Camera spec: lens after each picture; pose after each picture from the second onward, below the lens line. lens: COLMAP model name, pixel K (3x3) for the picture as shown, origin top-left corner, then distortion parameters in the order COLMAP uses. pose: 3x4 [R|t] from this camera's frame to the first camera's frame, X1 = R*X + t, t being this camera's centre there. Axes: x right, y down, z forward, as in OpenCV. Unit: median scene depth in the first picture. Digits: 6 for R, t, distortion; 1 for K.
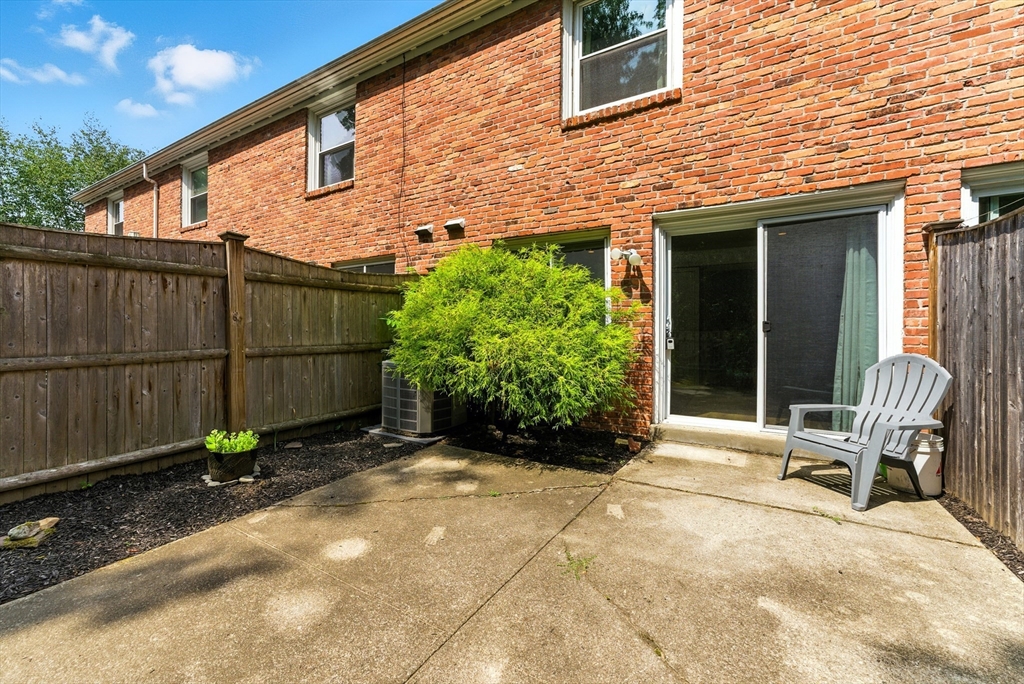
lens RADIAL K [[419.7, 0, 512.8], [0, 419.7, 331.8], [0, 0, 1]] dist [-0.021646, 0.017434]
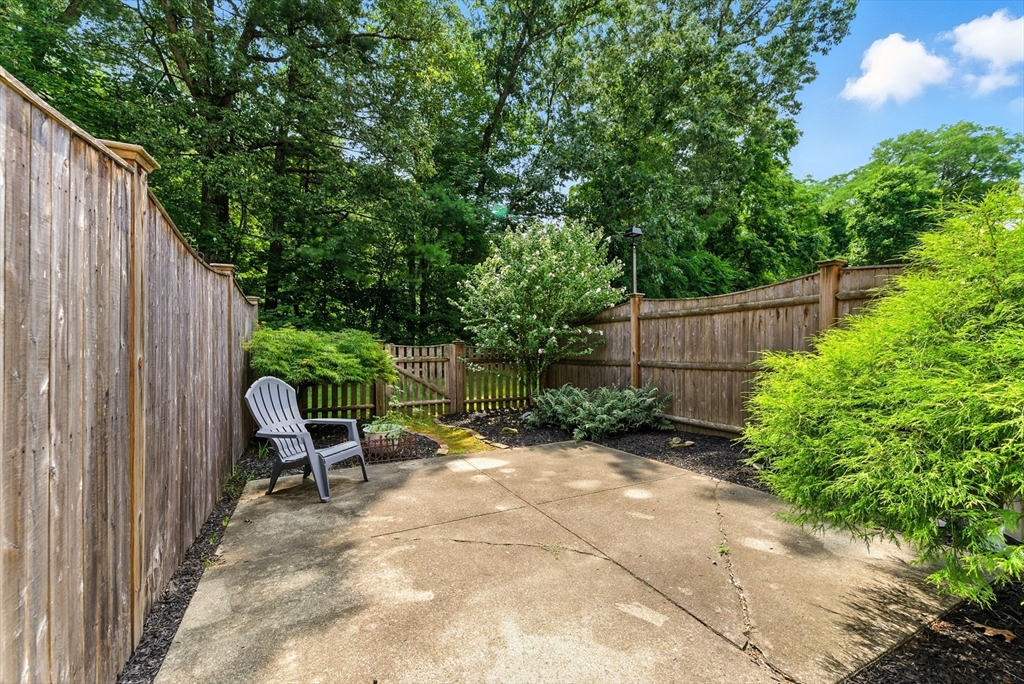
lens RADIAL K [[419.7, 0, 512.8], [0, 419.7, 331.8], [0, 0, 1]] dist [-0.021646, 0.017434]
pose [[-0.540736, -0.029866, -0.840662, 0.682793], [0.011110, 0.999029, -0.042639, -0.008979], [0.841119, -0.032396, -0.539879, 0.857954]]
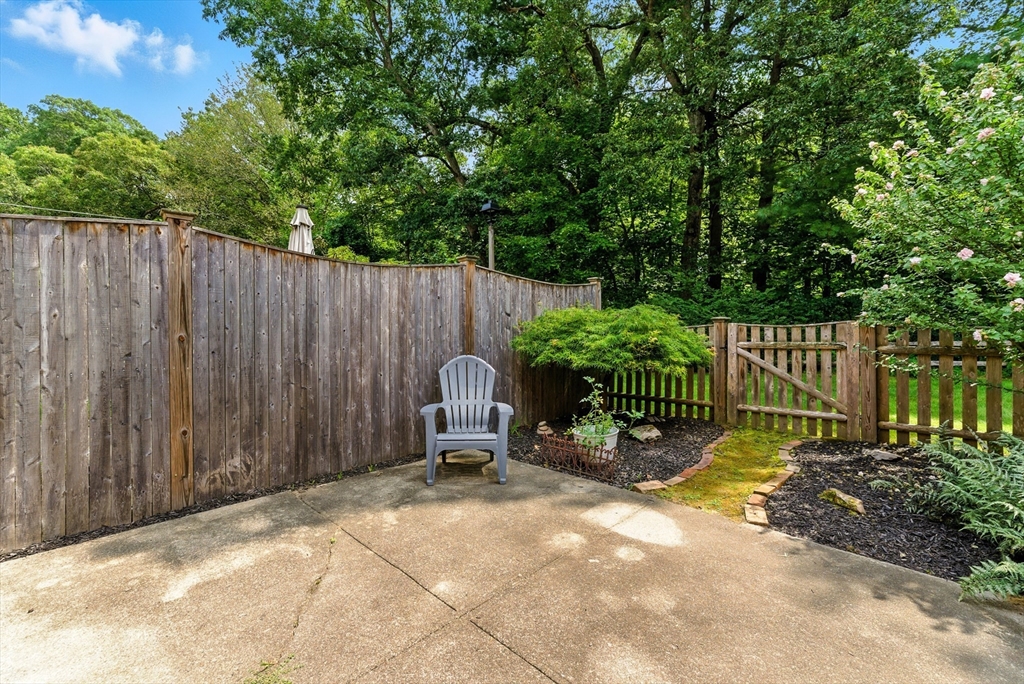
lens RADIAL K [[425.5, 0, 509.9], [0, 425.5, 326.5], [0, 0, 1]] dist [-0.001267, 0.000147]
pose [[-0.975490, 0.005013, 0.219987, -0.217822], [0.001759, 0.999886, -0.014984, -0.008204], [-0.220037, -0.014229, -0.975388, 0.876734]]
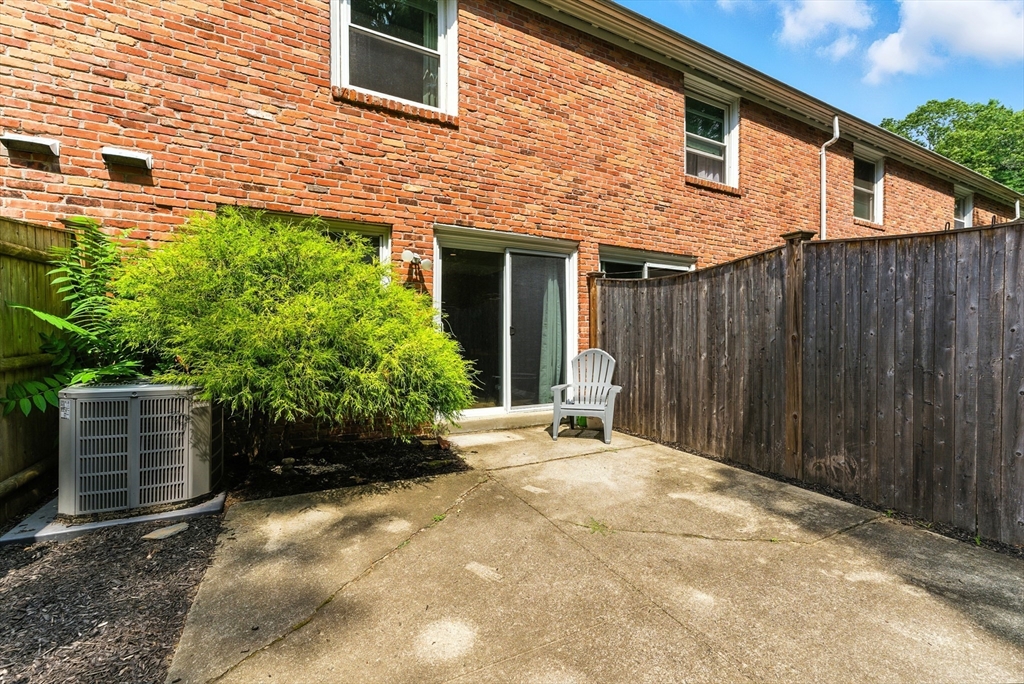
lens RADIAL K [[428.2, 0, 515.3], [0, 428.2, 337.7], [0, 0, 1]] dist [-0.032969, 0.024916]
pose [[0.525969, -0.006604, 0.850478, -0.564183], [-0.004788, 0.999931, 0.010726, -0.006220], [-0.850490, -0.009713, 0.525901, 0.300670]]
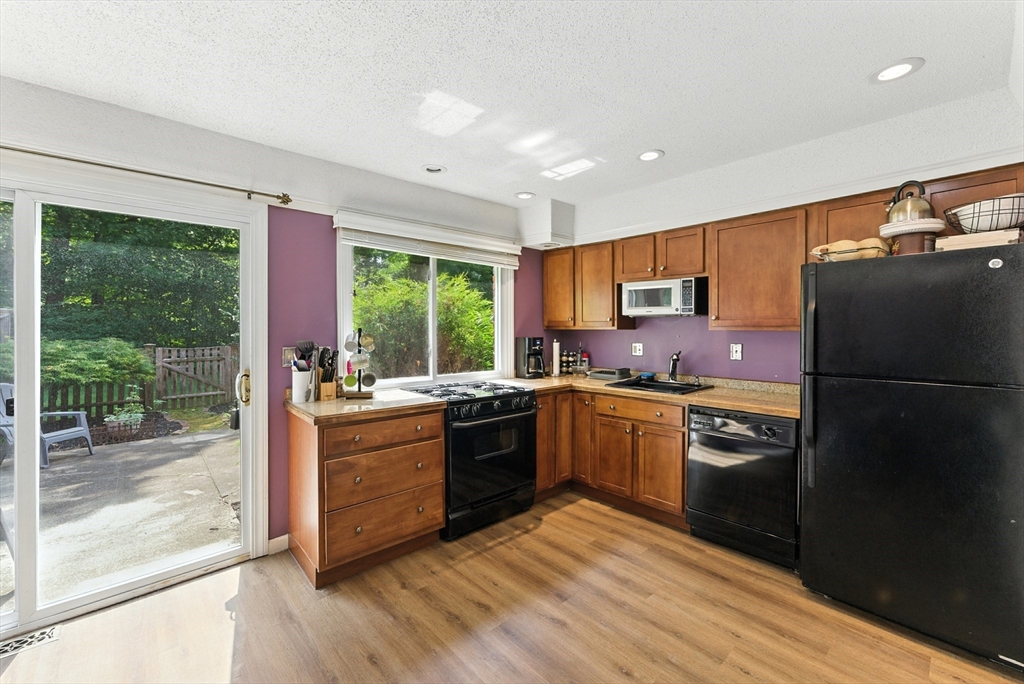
lens RADIAL K [[419.7, 0, 512.8], [0, 419.7, 331.8], [0, 0, 1]] dist [-0.021646, 0.017434]
pose [[-0.292752, 0.000996, -0.956188, 0.970817], [0.007097, 0.999974, -0.001132, -0.107344], [0.956162, -0.007118, -0.292752, 1.827868]]
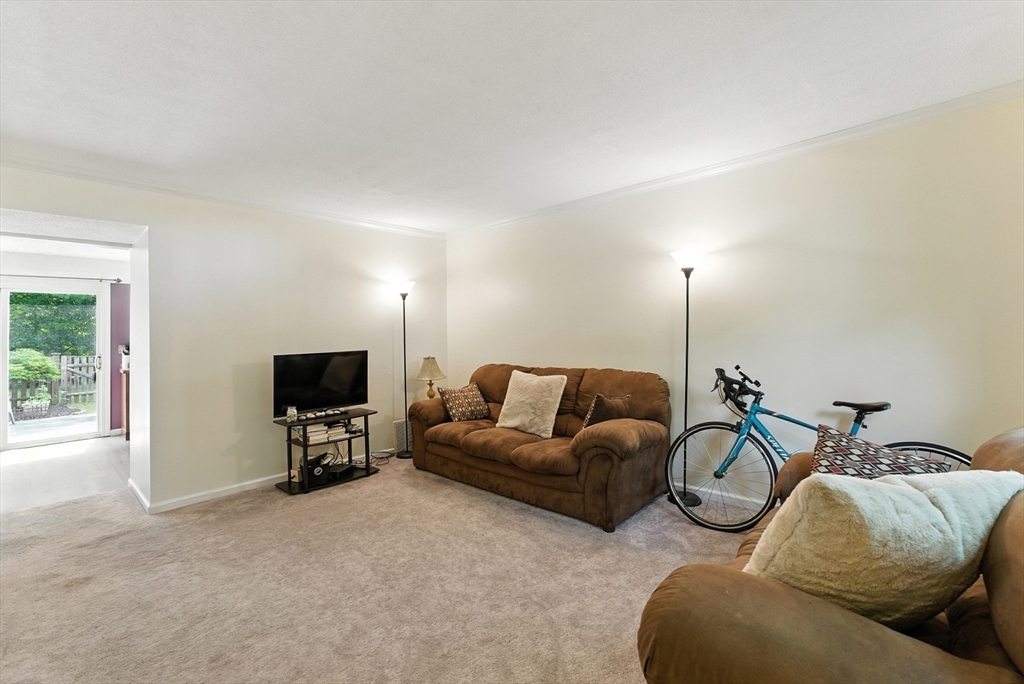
lens RADIAL K [[425.5, 0, 509.9], [0, 425.5, 326.5], [0, 0, 1]] dist [-0.001267, 0.000147]
pose [[-0.197215, -0.021903, -0.980115, 1.711772], [0.030819, 0.999118, -0.028529, -0.063063], [0.979876, -0.035833, -0.196366, 3.040837]]
